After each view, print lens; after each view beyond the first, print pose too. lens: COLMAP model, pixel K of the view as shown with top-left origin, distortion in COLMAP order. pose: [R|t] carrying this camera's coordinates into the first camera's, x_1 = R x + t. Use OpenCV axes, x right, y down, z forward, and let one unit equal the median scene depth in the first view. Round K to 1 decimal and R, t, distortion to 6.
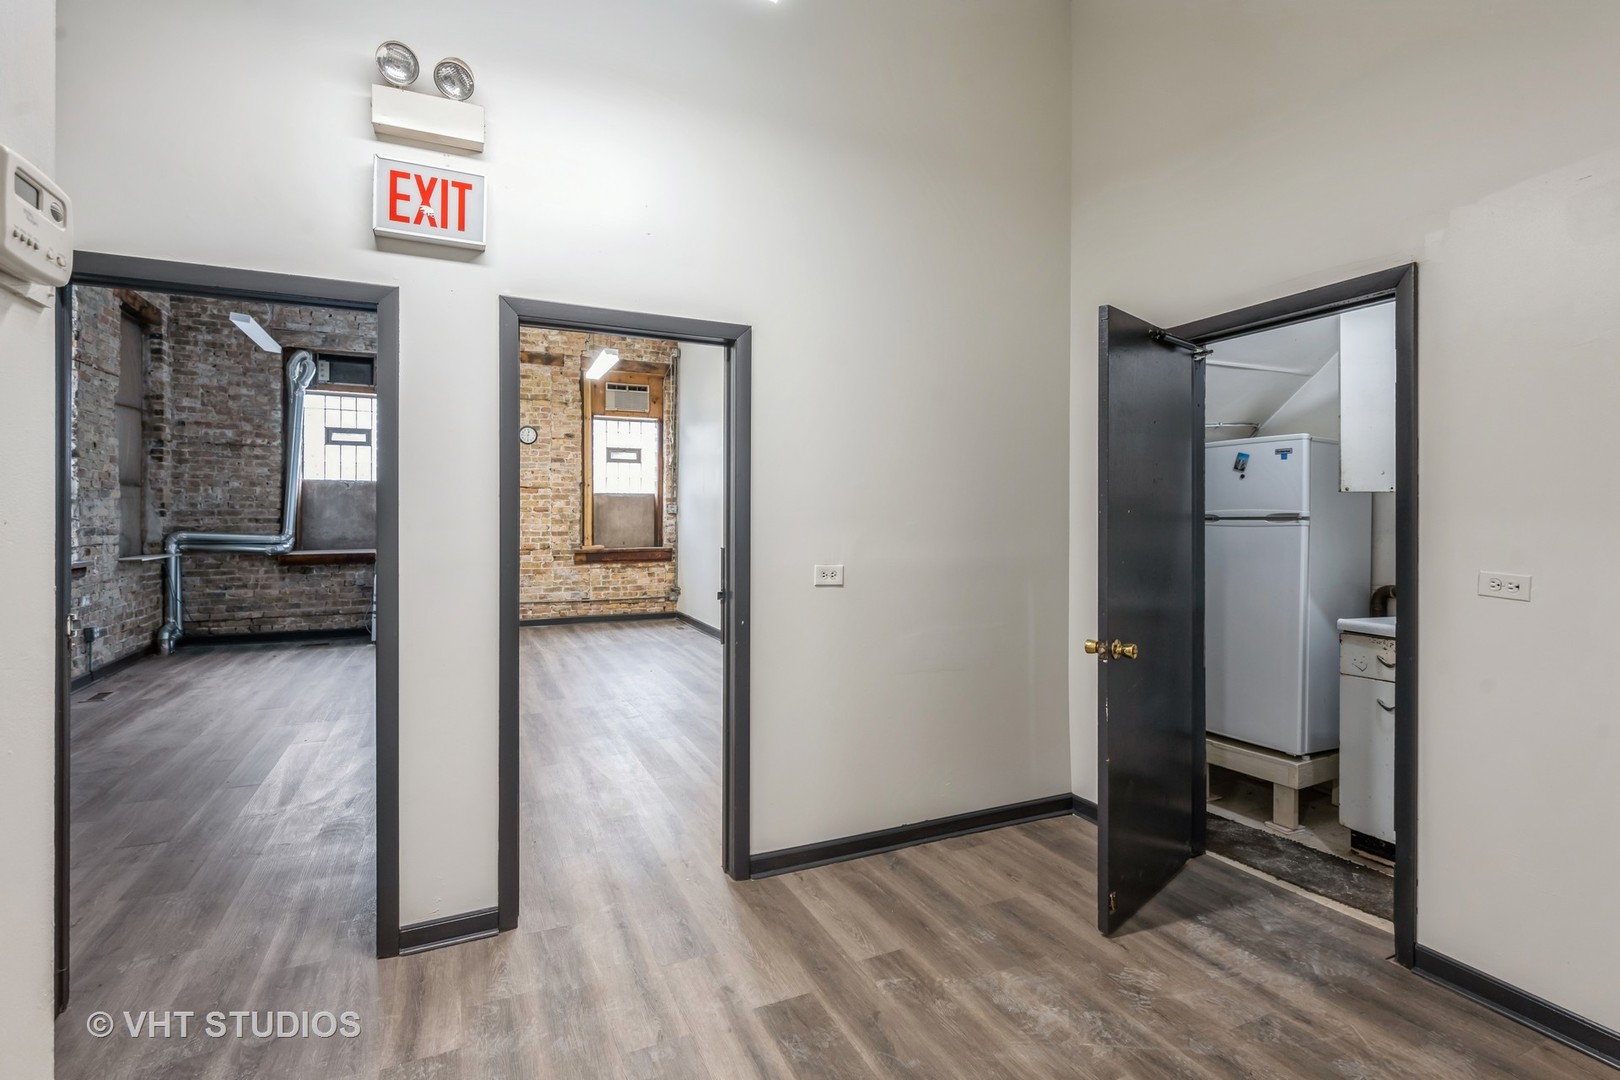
lens RADIAL K [[747.0, 0, 805.9], [0, 747.0, 515.1], [0, 0, 1]] dist [0.000332, -0.000376]
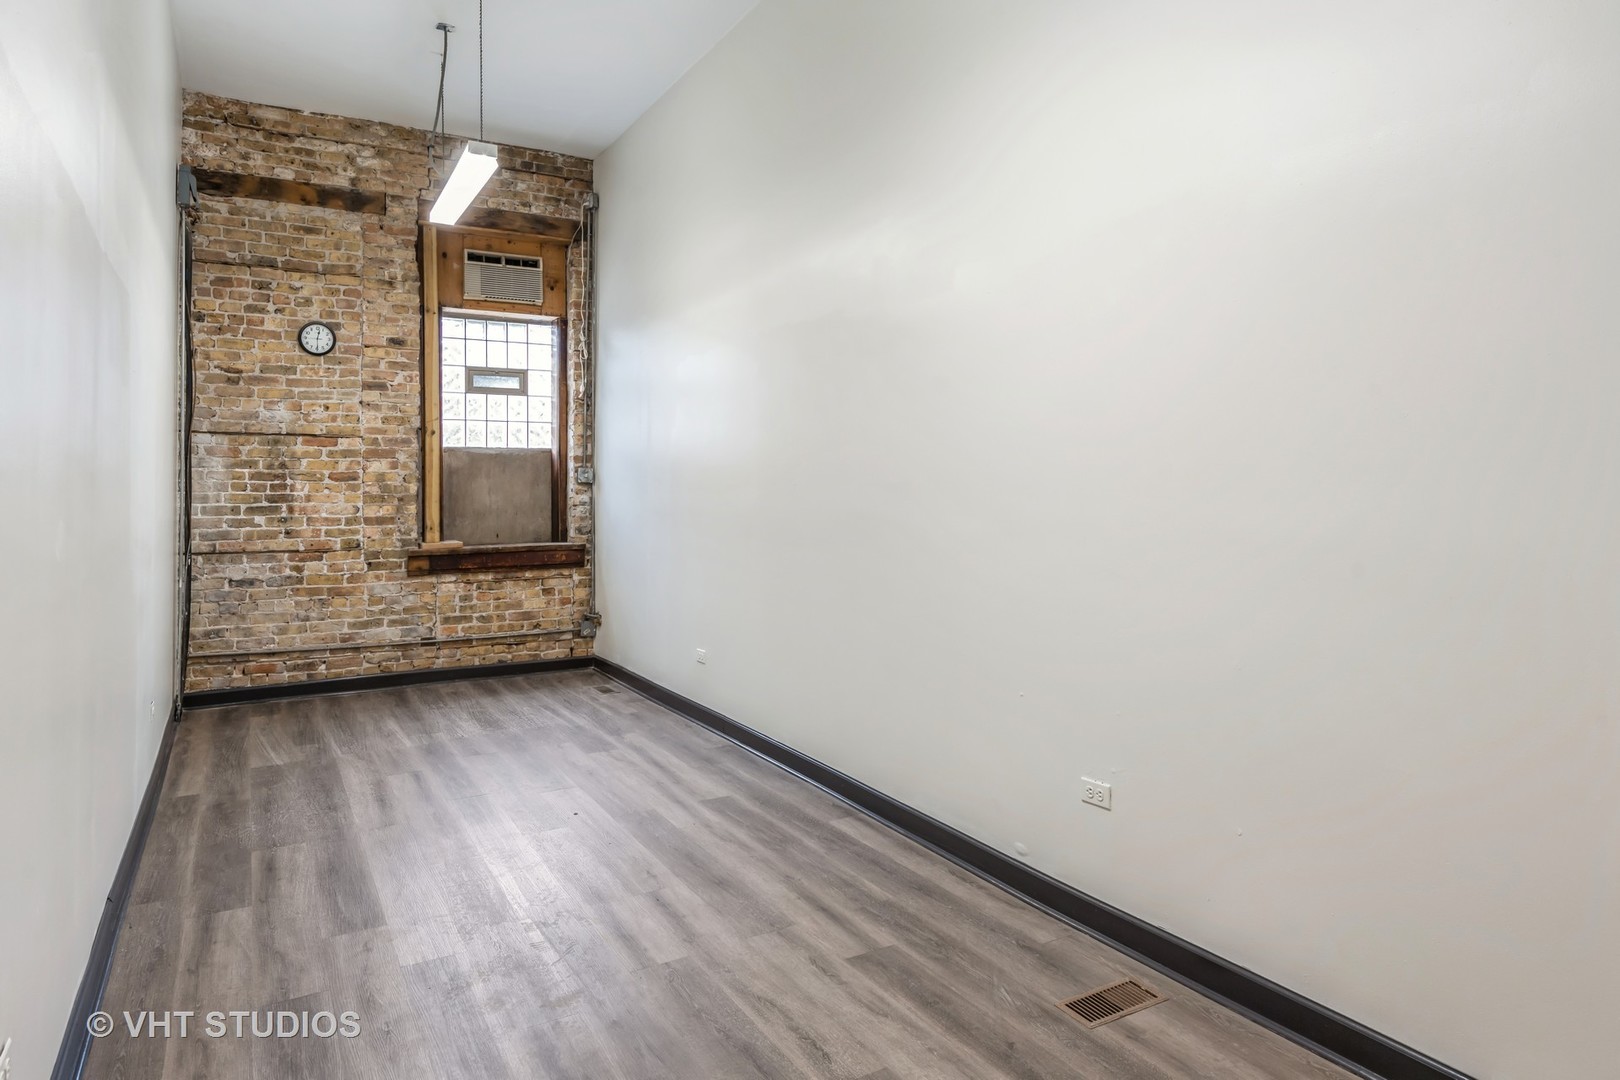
lens RADIAL K [[953.4, 0, 804.8], [0, 953.4, 482.8], [0, 0, 1]] dist [-0.002924, -0.000259]
pose [[0.995626, -0.005556, 0.093267, -0.119843], [0.006153, 0.999962, -0.006122, 0.004660], [-0.093229, 0.006669, 0.995622, 0.393192]]
